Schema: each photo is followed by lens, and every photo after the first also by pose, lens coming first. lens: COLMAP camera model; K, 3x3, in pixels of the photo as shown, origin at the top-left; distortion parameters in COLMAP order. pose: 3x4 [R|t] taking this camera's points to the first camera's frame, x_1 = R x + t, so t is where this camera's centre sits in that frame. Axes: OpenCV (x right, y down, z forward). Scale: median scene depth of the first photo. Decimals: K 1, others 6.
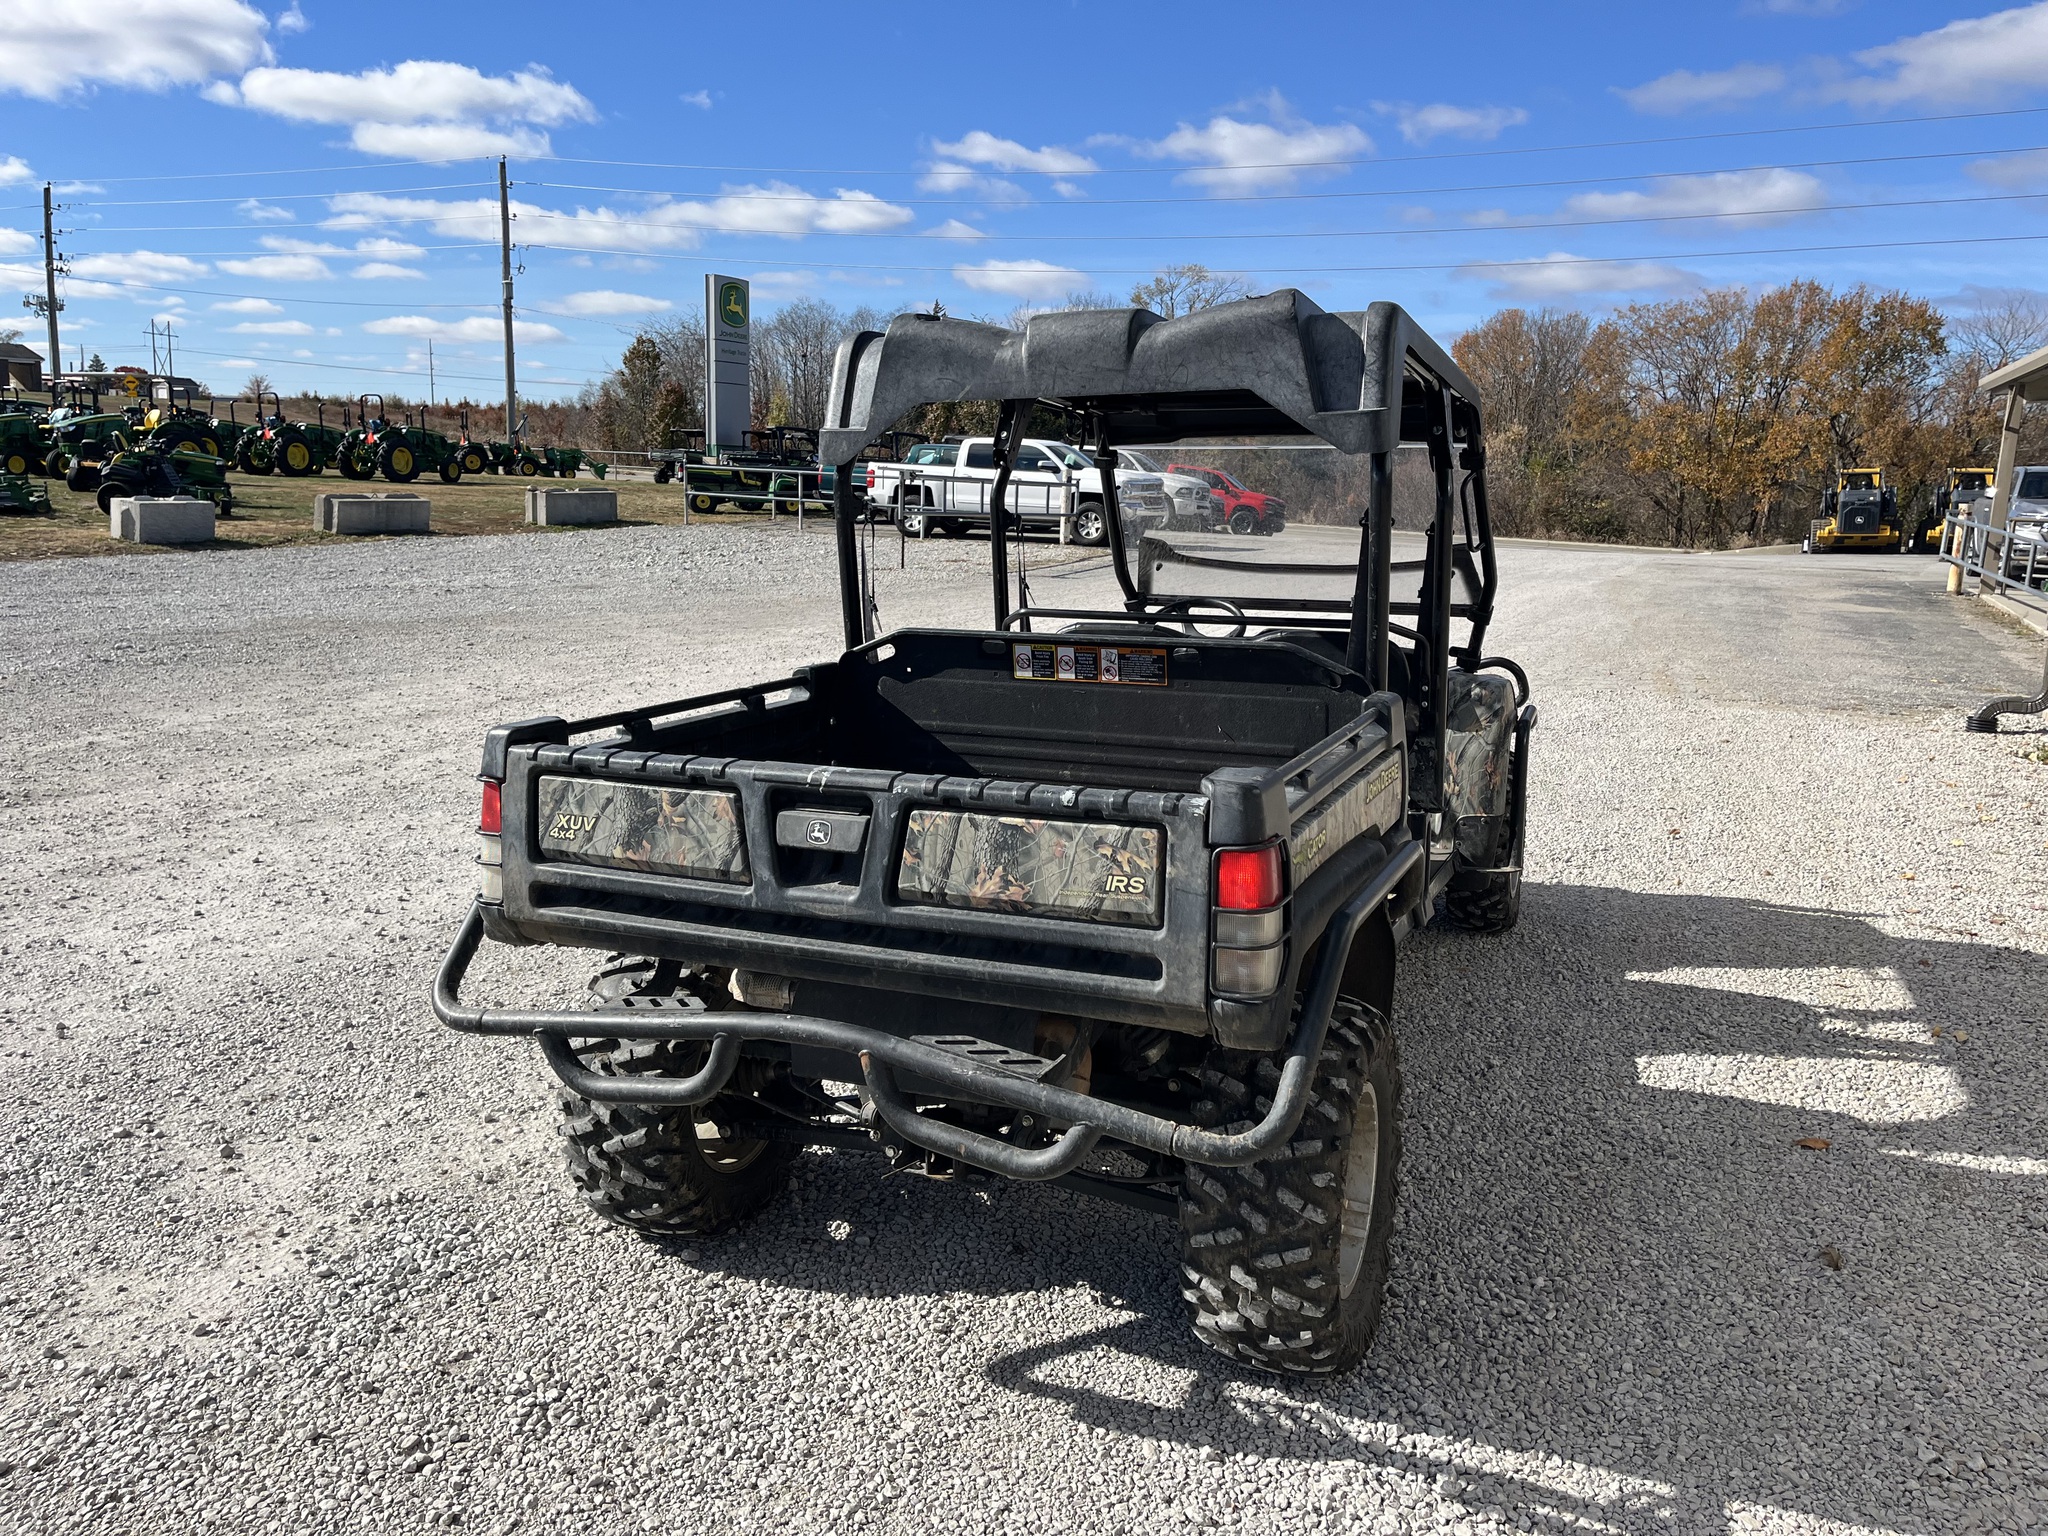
lens RADIAL K [[1539.7, 0, 1033.2], [0, 1539.7, 747.2], [0, 0, 1]] dist [0.068881, -0.092133]
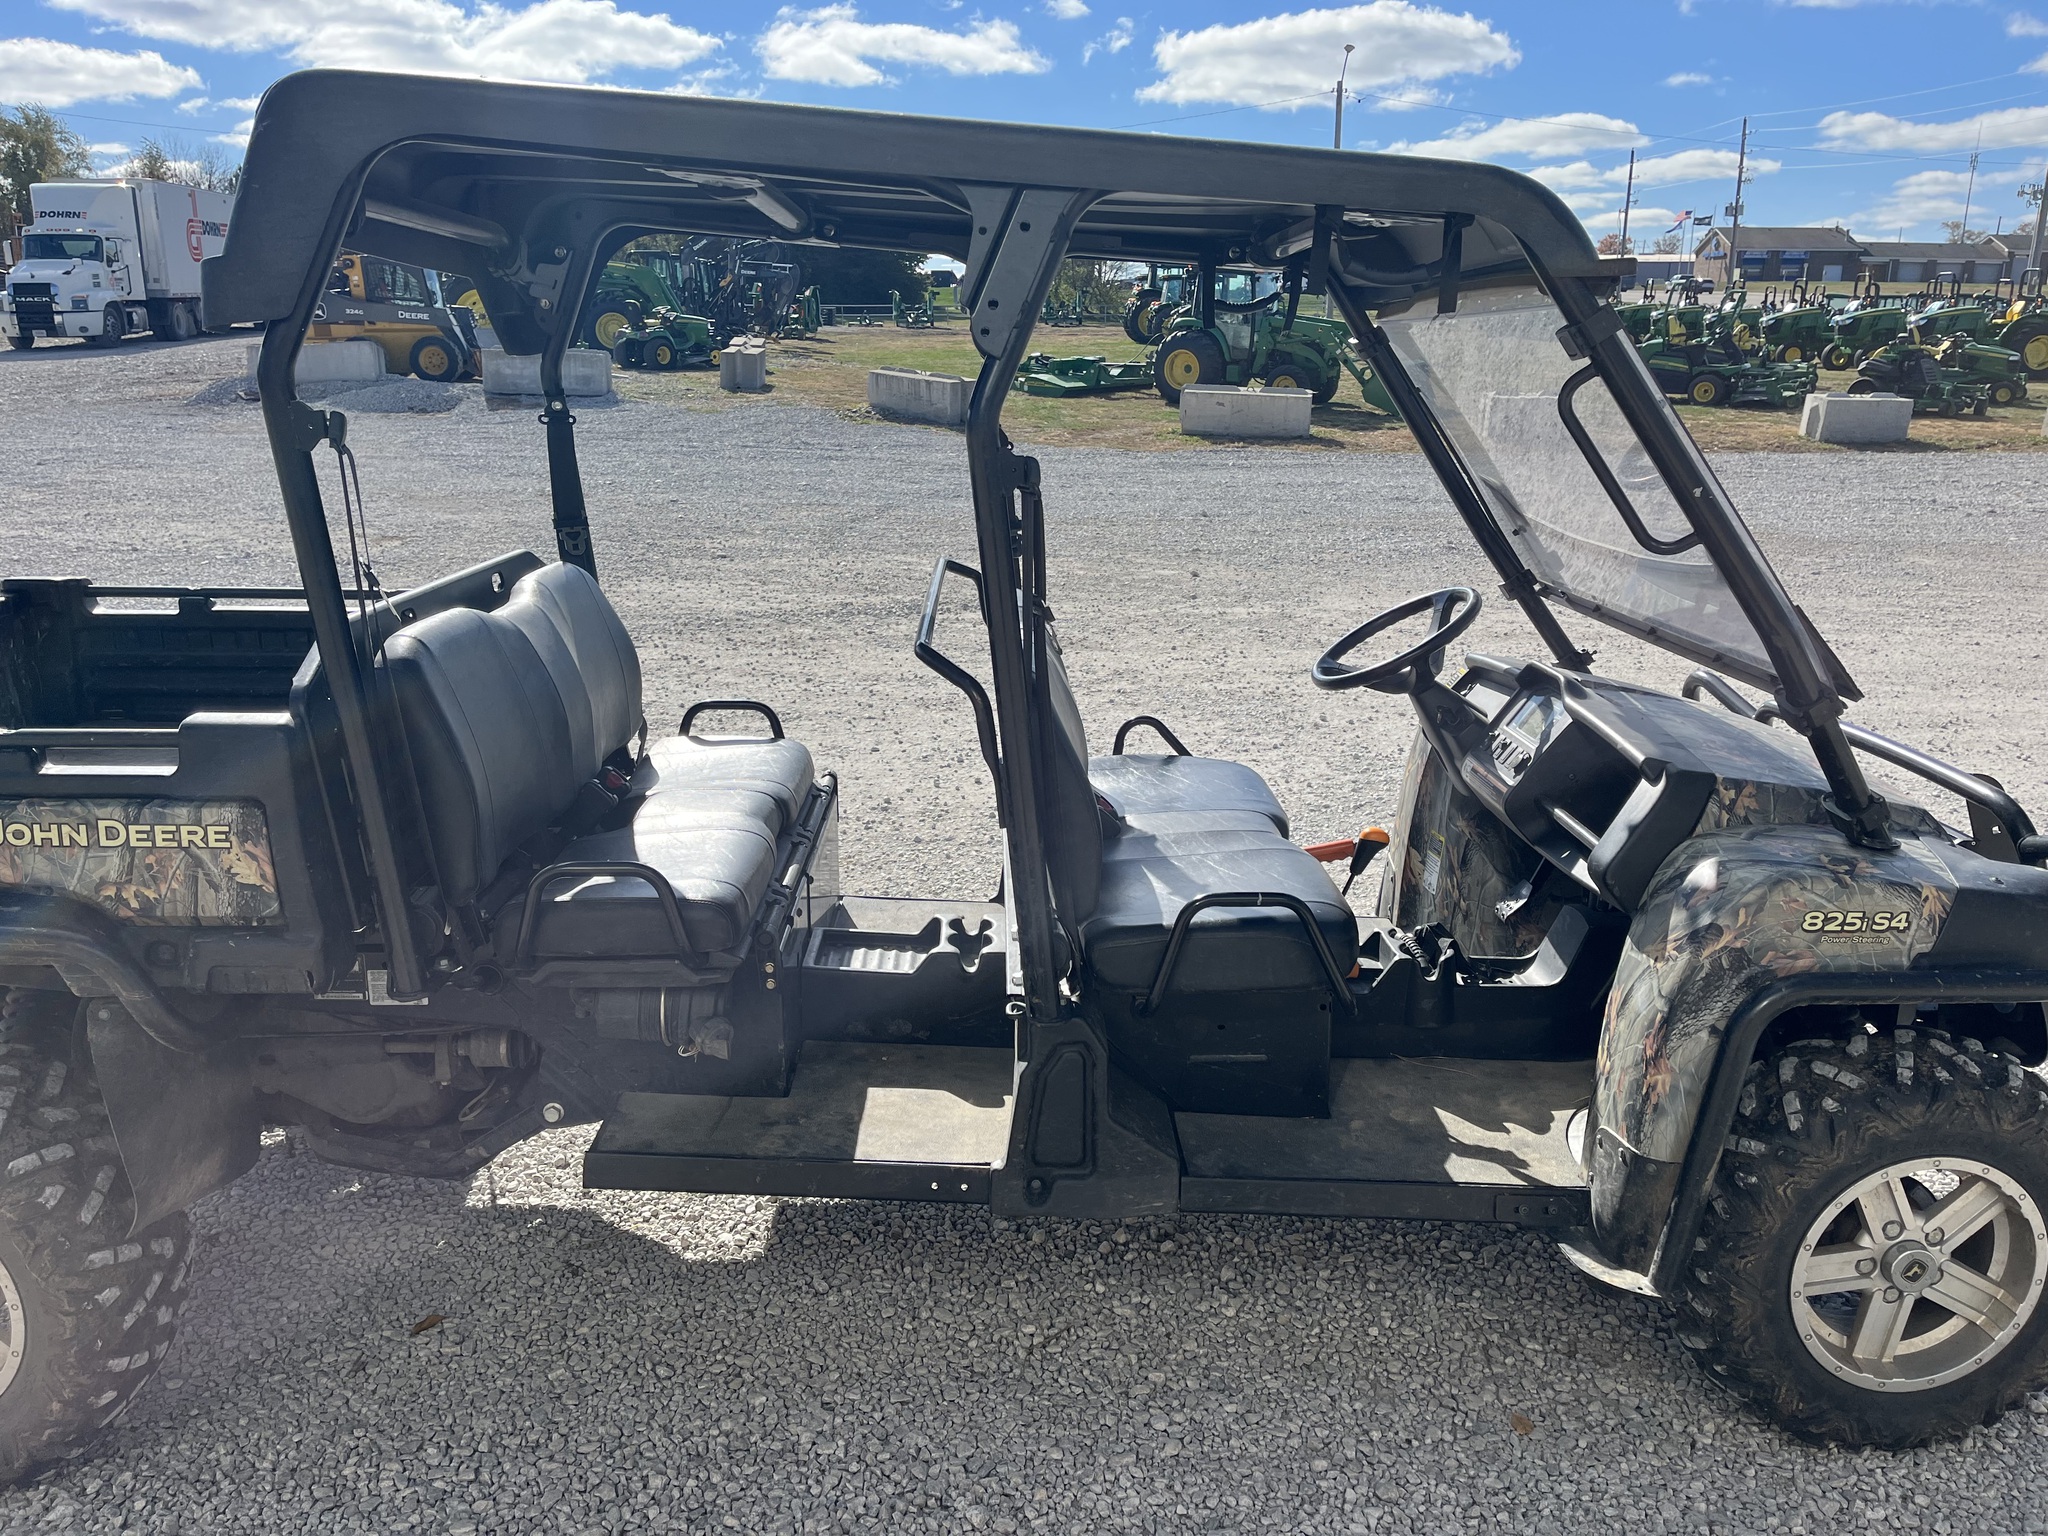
lens RADIAL K [[1539.7, 0, 1050.4], [0, 1539.7, 771.3], [0, 0, 1]] dist [0.068881, -0.092133]
pose [[0.421396, 0.229745, -0.877293, 0.998750], [-0.160110, 0.971030, 0.177386, -0.202279], [0.892631, 0.065713, 0.445972, 1.144653]]
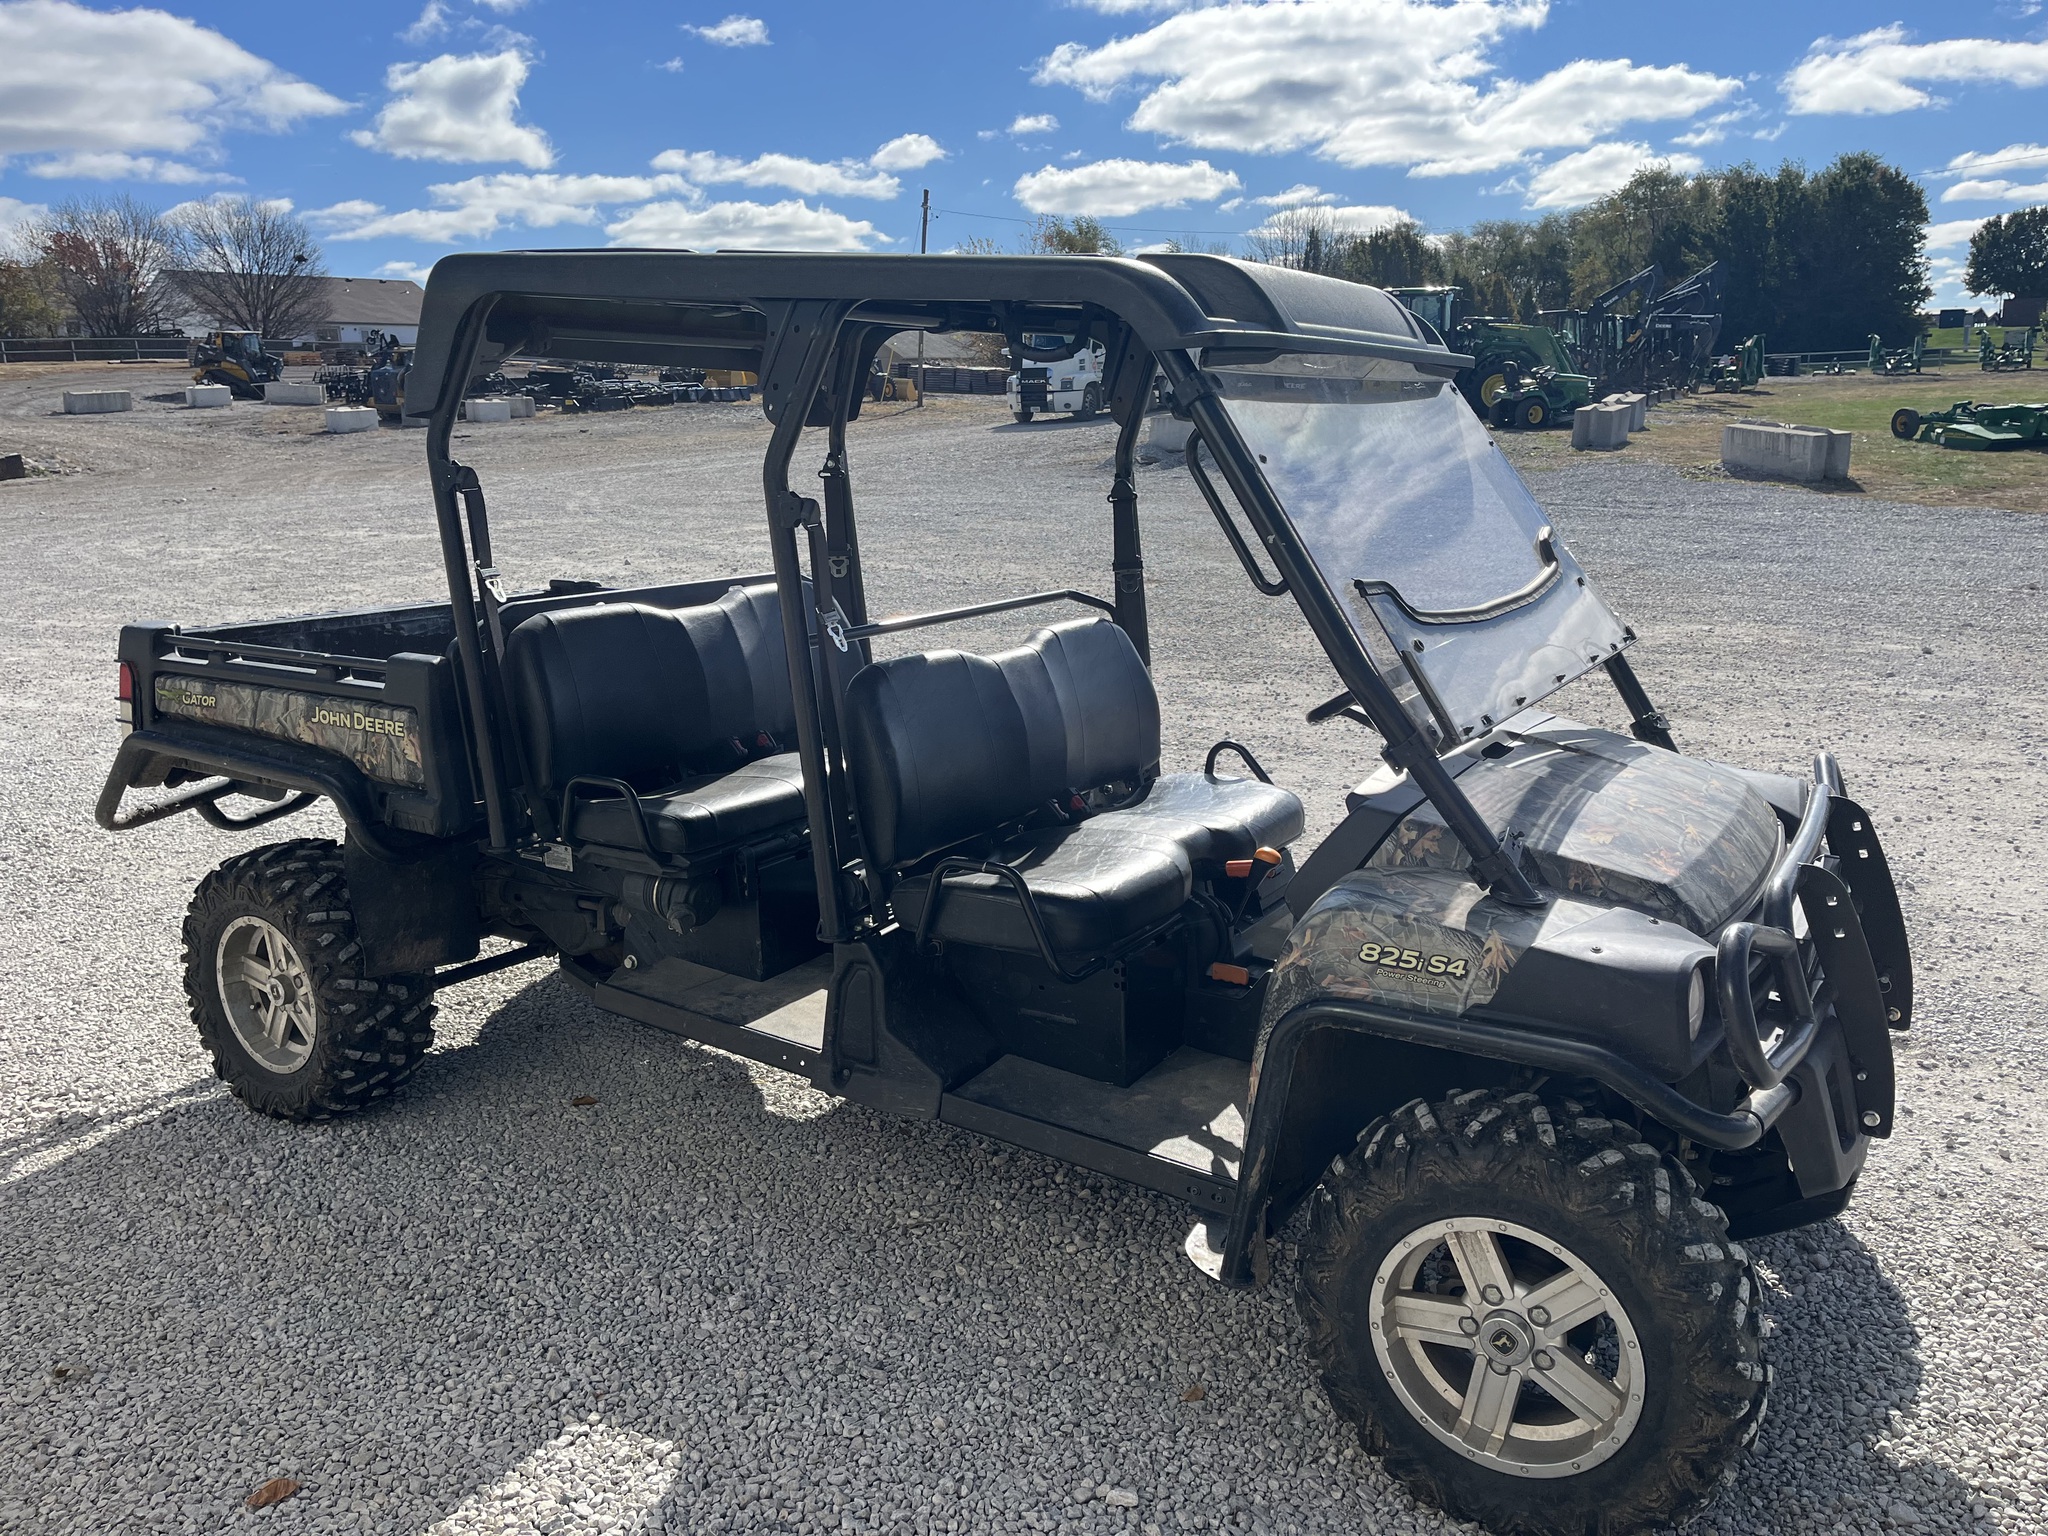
lens RADIAL K [[1539.7, 0, 1069.8], [0, 1539.7, 797.1], [0, 0, 1]] dist [0.068881, -0.092133]
pose [[-0.142673, 0.228305, -0.963079, 1.267138], [-0.158551, 0.955196, 0.249924, -0.304388], [0.976988, 0.188355, -0.100082, 1.751949]]
